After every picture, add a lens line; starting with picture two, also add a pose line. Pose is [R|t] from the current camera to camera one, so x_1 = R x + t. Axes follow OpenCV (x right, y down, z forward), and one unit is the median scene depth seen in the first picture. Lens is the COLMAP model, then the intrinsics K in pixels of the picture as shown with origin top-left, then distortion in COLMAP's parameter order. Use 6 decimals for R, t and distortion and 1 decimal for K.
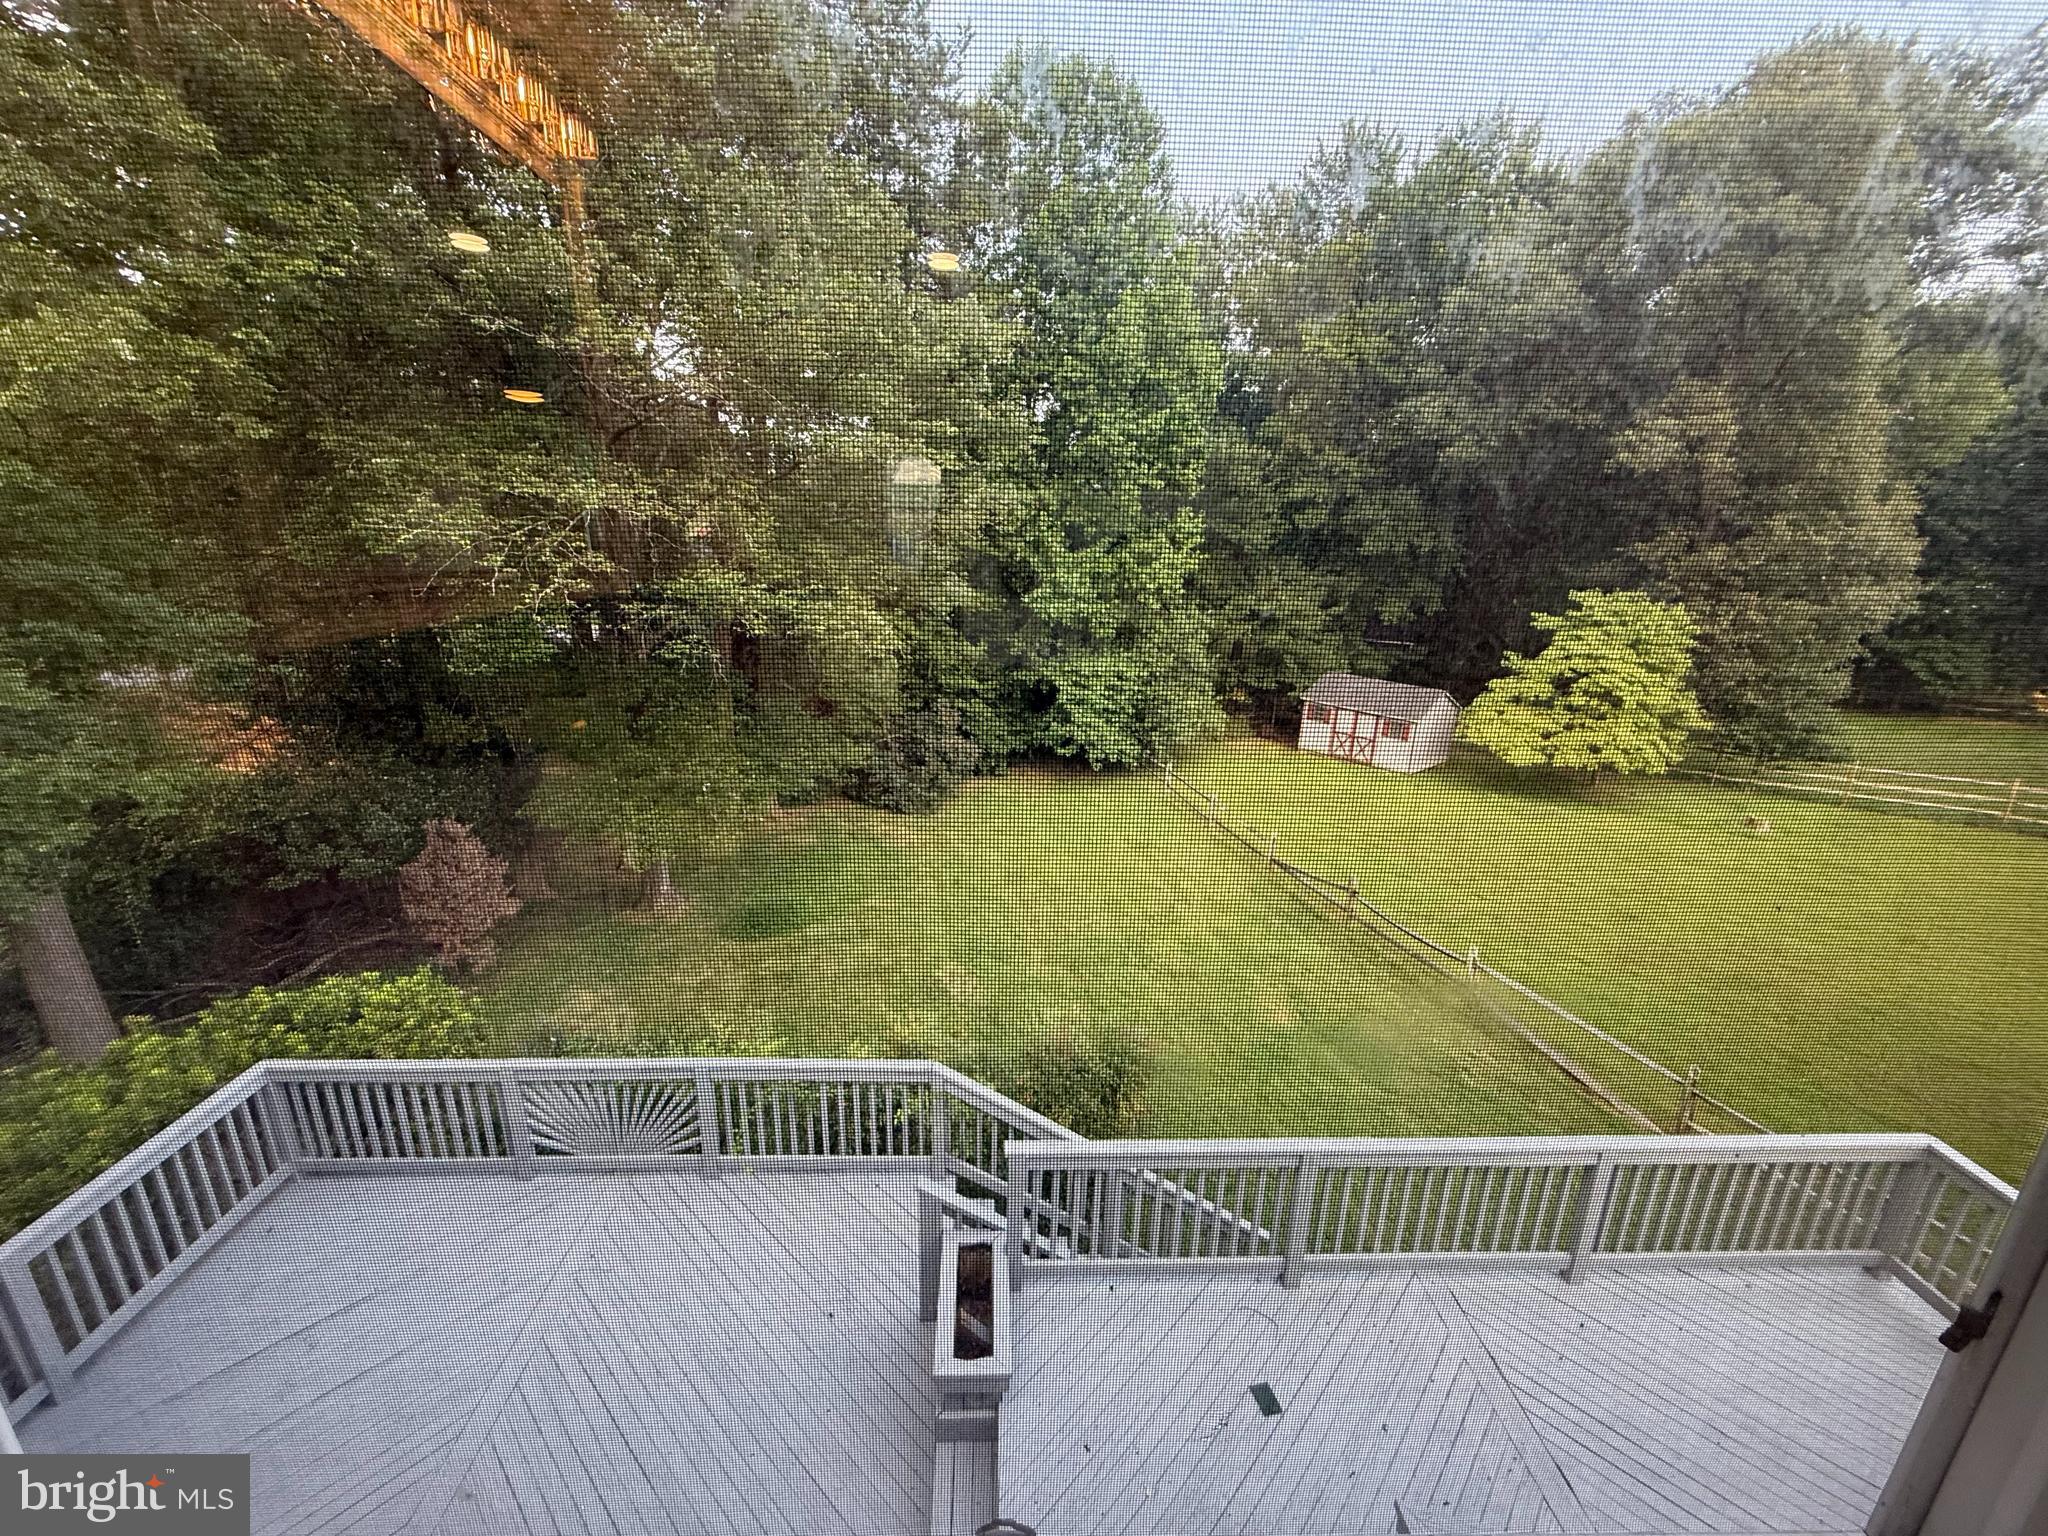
lens RADIAL K [[819.0, 0, 1019.0], [0, 819.0, 769.3], [0, 0, 1]] dist [0.001715, -0.000505]
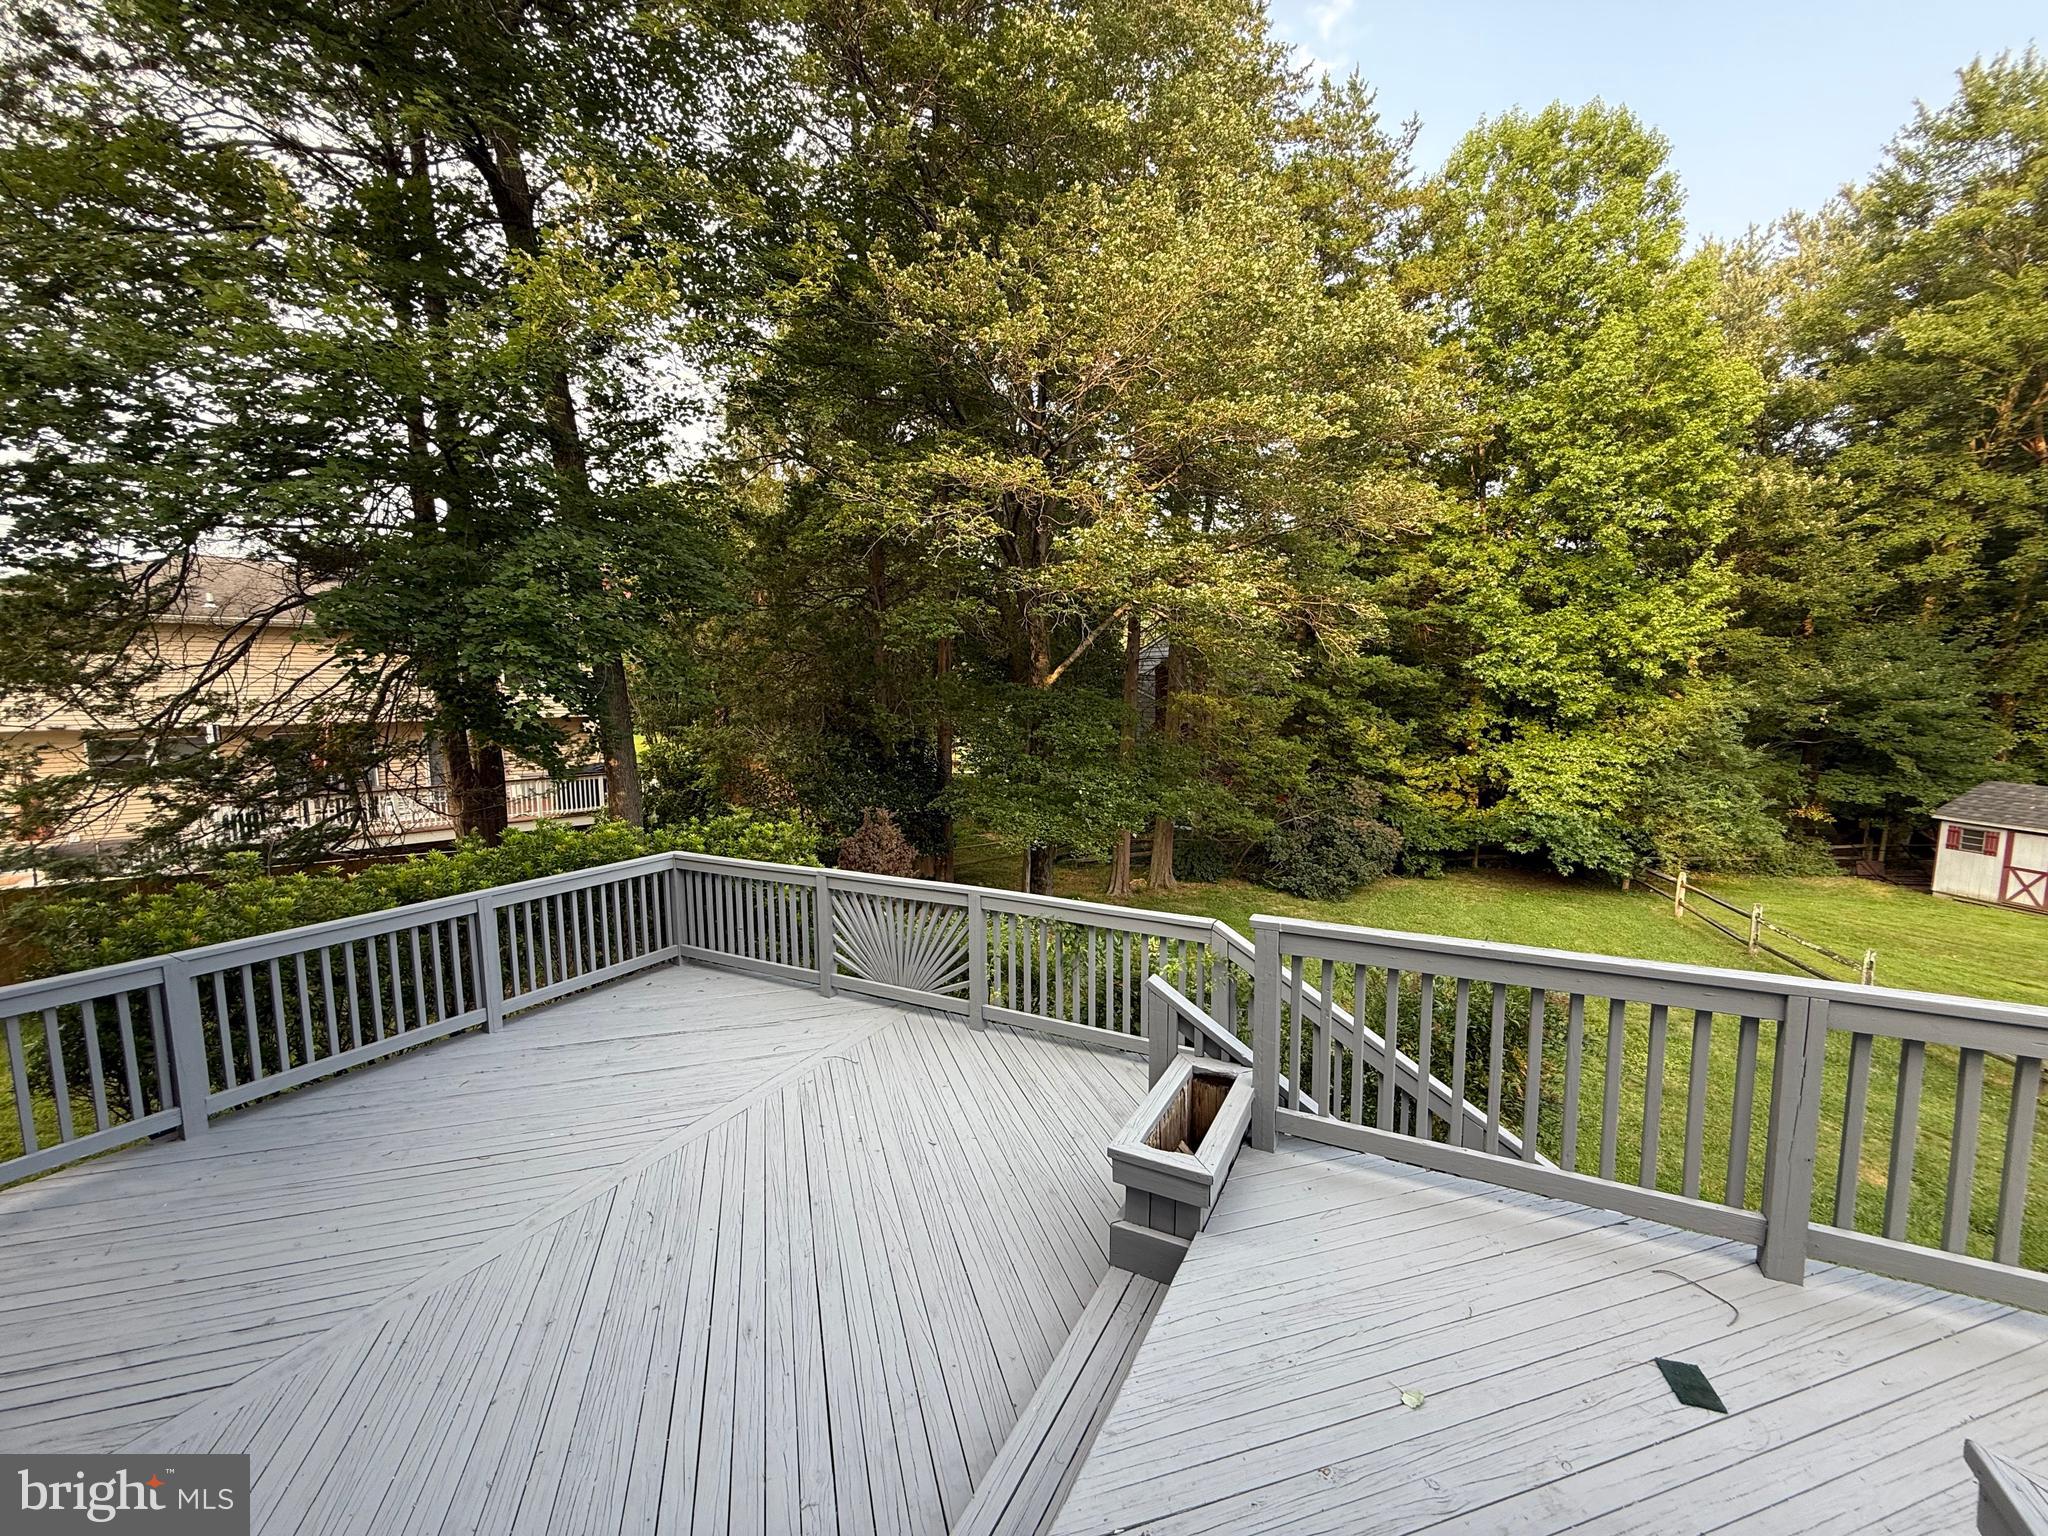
lens RADIAL K [[819.0, 0, 1019.0], [0, 819.0, 769.3], [0, 0, 1]] dist [0.001715, -0.000505]
pose [[0.863903, 0.022878, -0.503138, 0.035251], [-0.122079, 0.978690, -0.165112, 0.097188], [0.488639, 0.204064, 0.848287, 0.047923]]
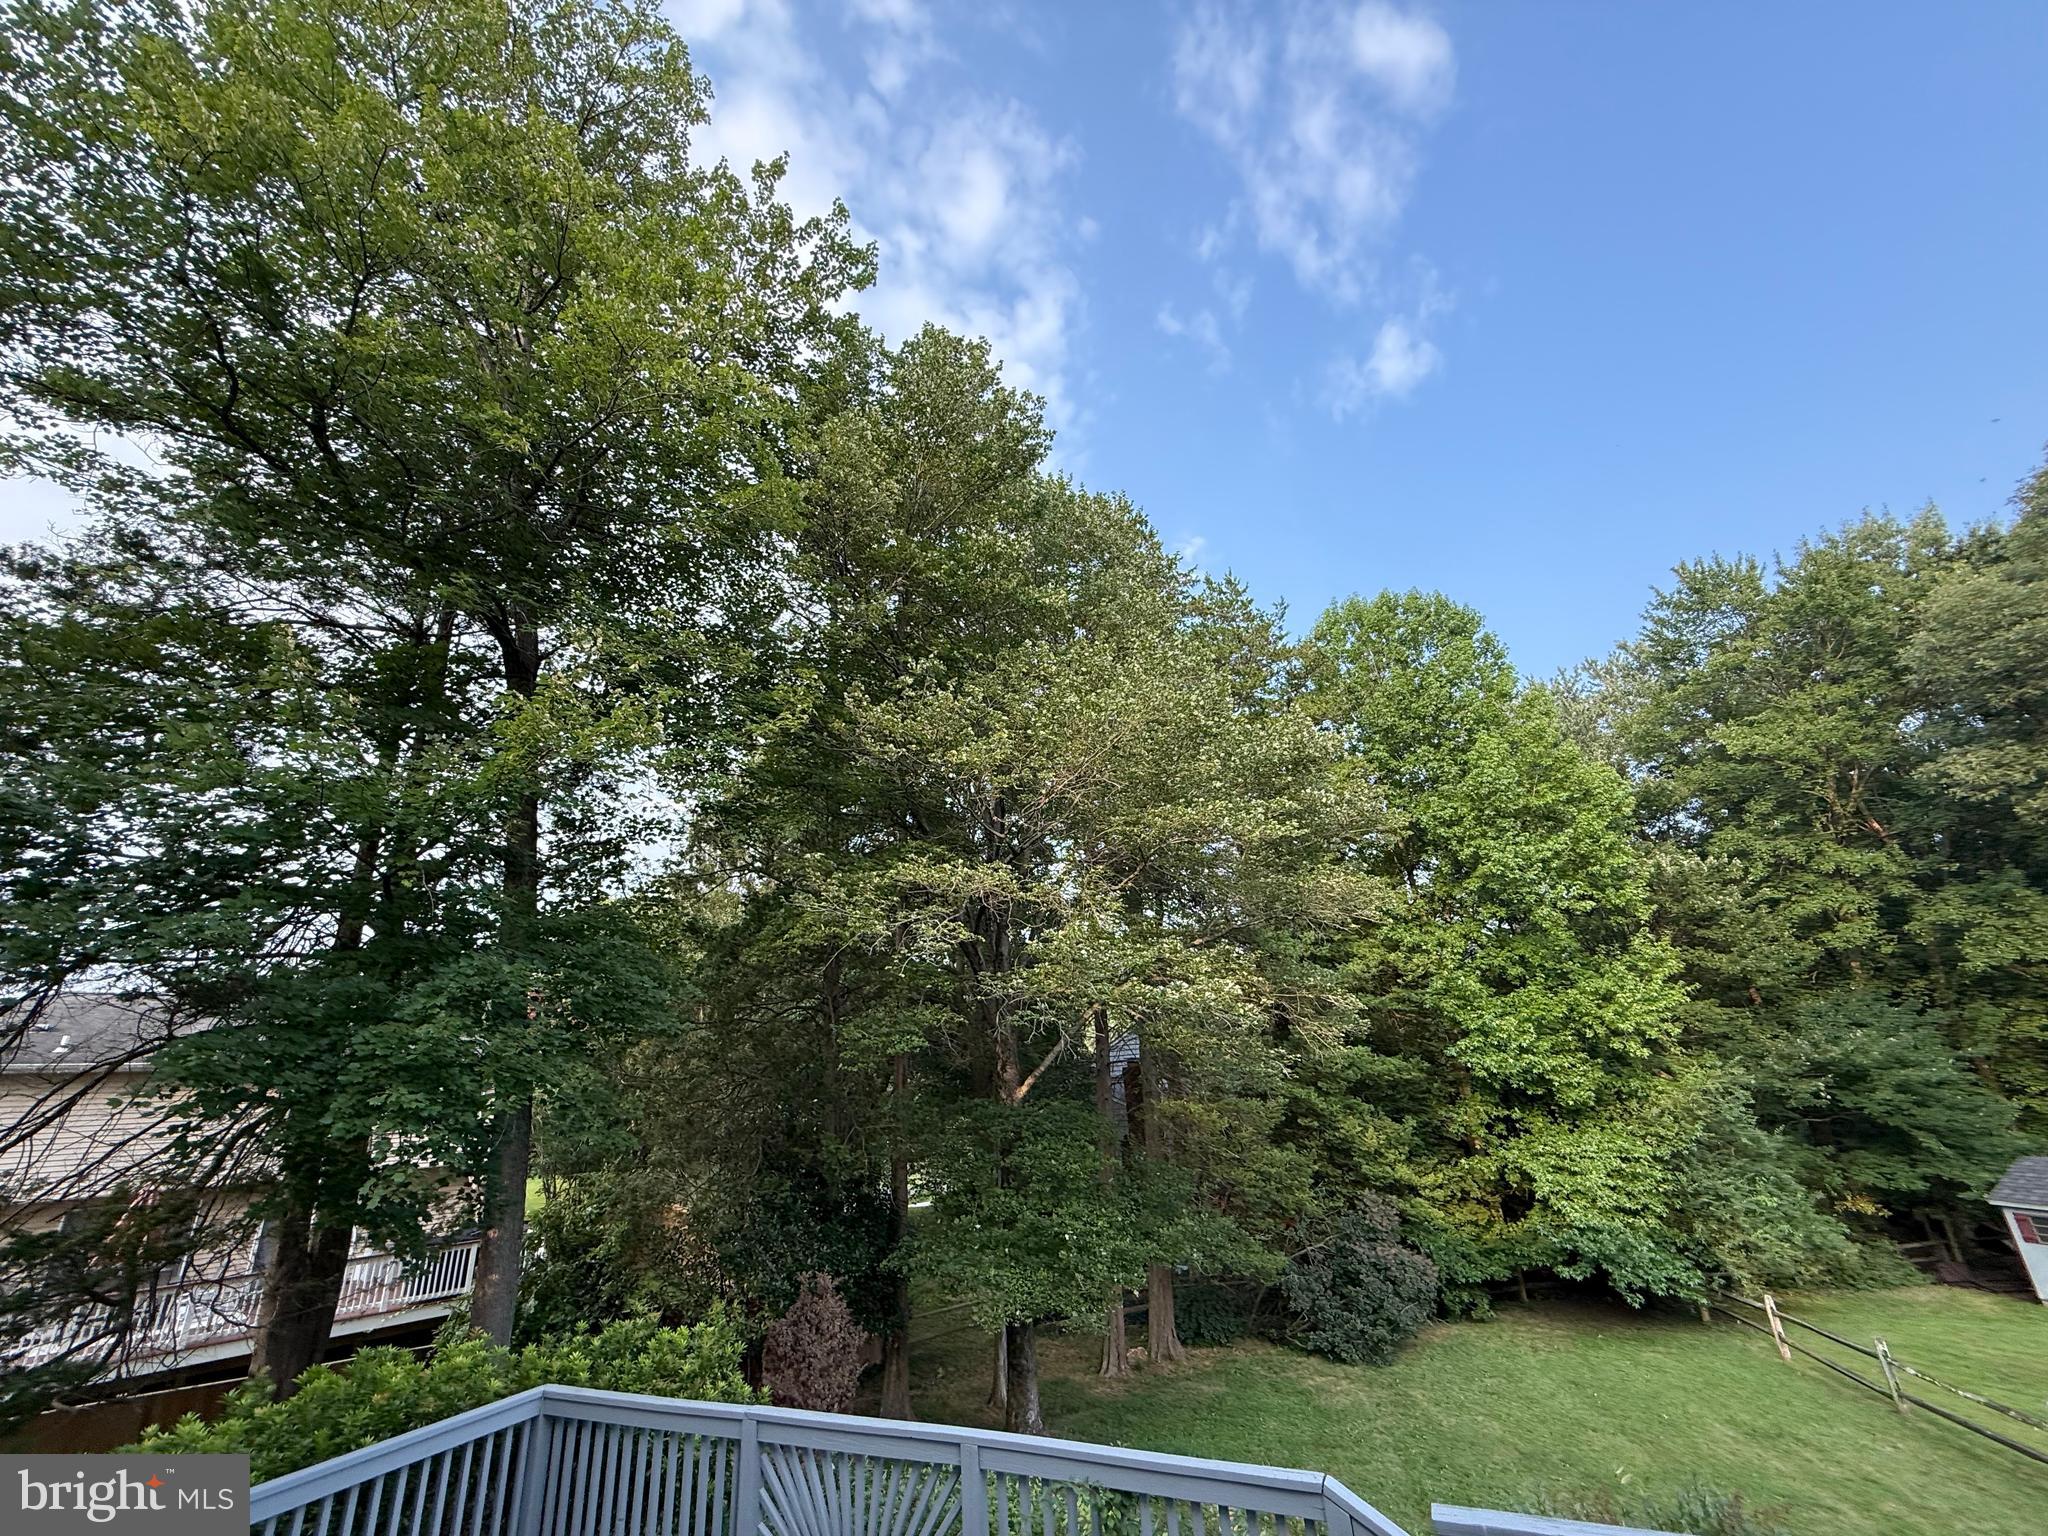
lens RADIAL K [[814.7, 0, 1020.6], [0, 814.7, 767.7], [0, 0, 1]] dist [0.000365, 0.000096]
pose [[0.889199, -0.231917, -0.394386, 0.012447], [-0.060850, 0.794401, -0.604338, 0.084639], [0.453457, 0.561375, 0.692268, 0.061253]]
